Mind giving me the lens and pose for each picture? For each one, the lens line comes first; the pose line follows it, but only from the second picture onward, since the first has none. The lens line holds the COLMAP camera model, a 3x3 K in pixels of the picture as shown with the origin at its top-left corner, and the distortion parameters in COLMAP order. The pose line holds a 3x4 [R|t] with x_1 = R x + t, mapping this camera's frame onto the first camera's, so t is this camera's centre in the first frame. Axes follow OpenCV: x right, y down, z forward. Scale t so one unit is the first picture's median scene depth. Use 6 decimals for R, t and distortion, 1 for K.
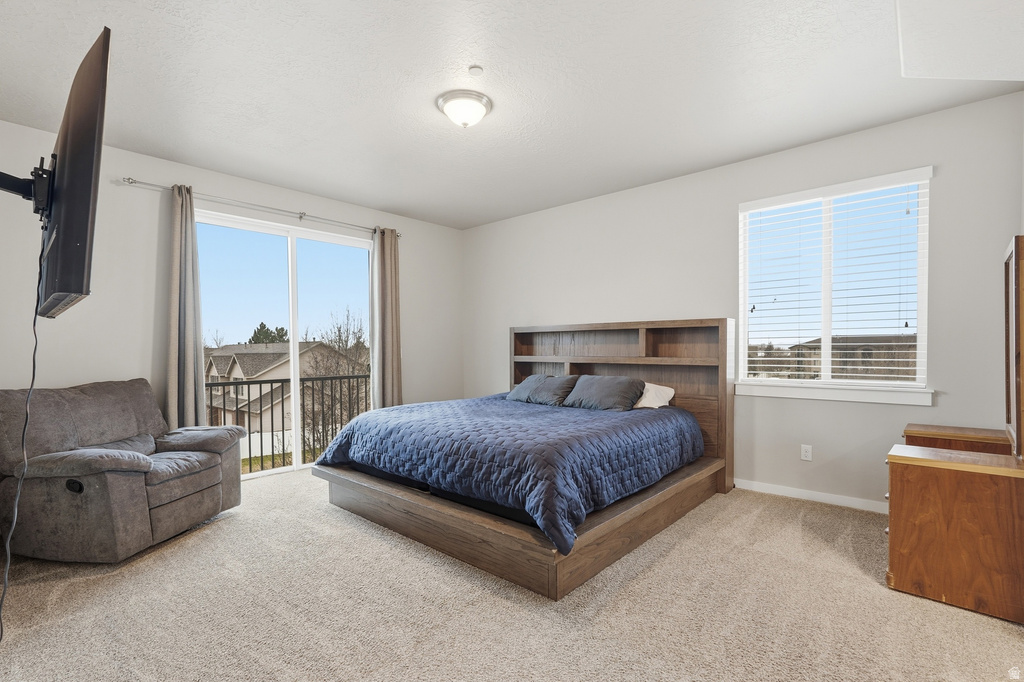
lens RADIAL K [[461.4, 0, 509.4], [0, 461.4, 343.2], [0, 0, 1]] dist [-0.010365, 0.005816]
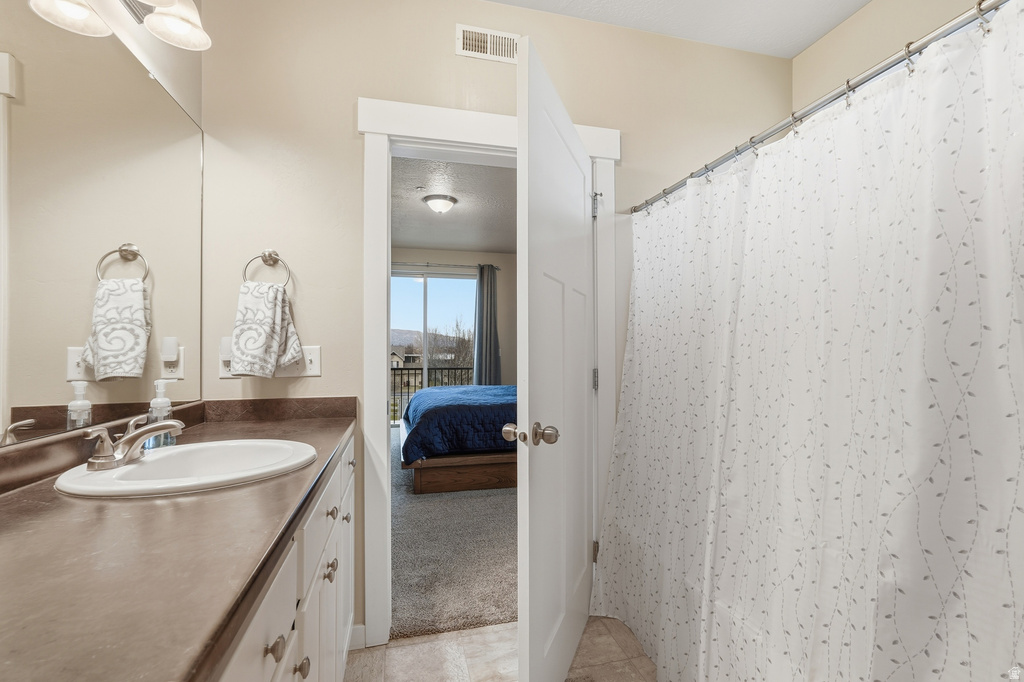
lens RADIAL K [[461.4, 0, 517.2], [0, 461.4, 341.5], [0, 0, 1]] dist [-0.010365, 0.005816]
pose [[0.830097, 0.000805, -0.557619, 0.675629], [0.001037, 0.999995, 0.002988, -0.018092], [0.557619, -0.003058, 0.830092, -0.136272]]
